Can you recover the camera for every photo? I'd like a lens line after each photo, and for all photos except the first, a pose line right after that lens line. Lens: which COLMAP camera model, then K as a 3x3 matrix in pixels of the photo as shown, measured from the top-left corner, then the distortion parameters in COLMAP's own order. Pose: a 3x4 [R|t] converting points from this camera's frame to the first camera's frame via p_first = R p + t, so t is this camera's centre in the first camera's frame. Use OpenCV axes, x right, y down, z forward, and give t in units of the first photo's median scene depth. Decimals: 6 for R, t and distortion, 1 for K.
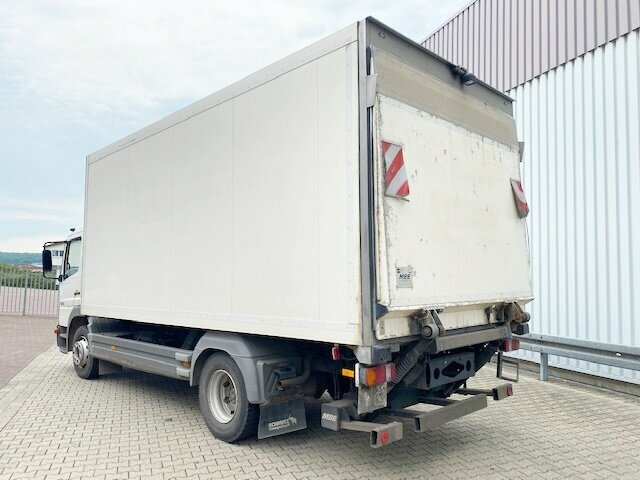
lens RADIAL K [[488.8, 0, 321.1], [0, 488.8, 235.0], [0, 0, 1]] dist [0.045344, -0.057609]
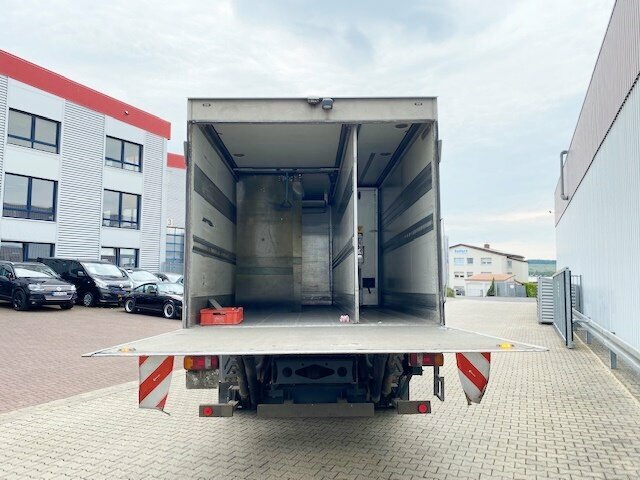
lens RADIAL K [[488.8, 0, 321.1], [0, 488.8, 235.0], [0, 0, 1]] dist [0.045344, -0.057609]
pose [[0.723983, -0.073124, -0.685931, 1.131664], [0.069991, 0.997021, -0.032413, 0.003571], [0.686258, -0.024542, 0.726944, 0.229780]]
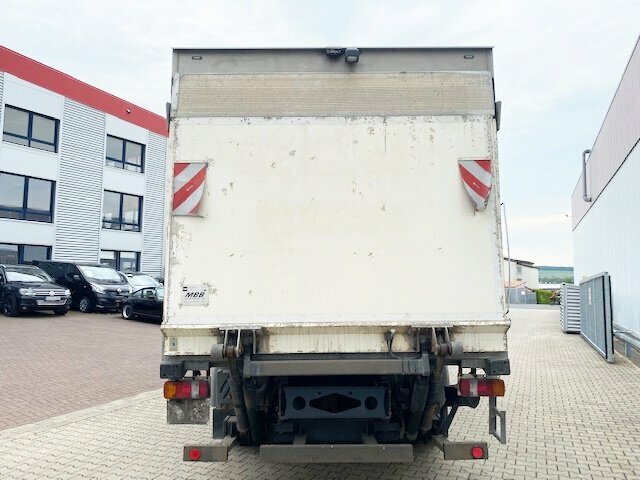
lens RADIAL K [[488.8, 0, 321.1], [0, 488.8, 235.0], [0, 0, 1]] dist [0.045344, -0.057609]
pose [[0.715959, -0.078938, -0.693666, 0.920696], [0.066427, 0.996782, -0.044870, 0.023107], [0.694975, -0.013954, 0.718898, 0.405528]]
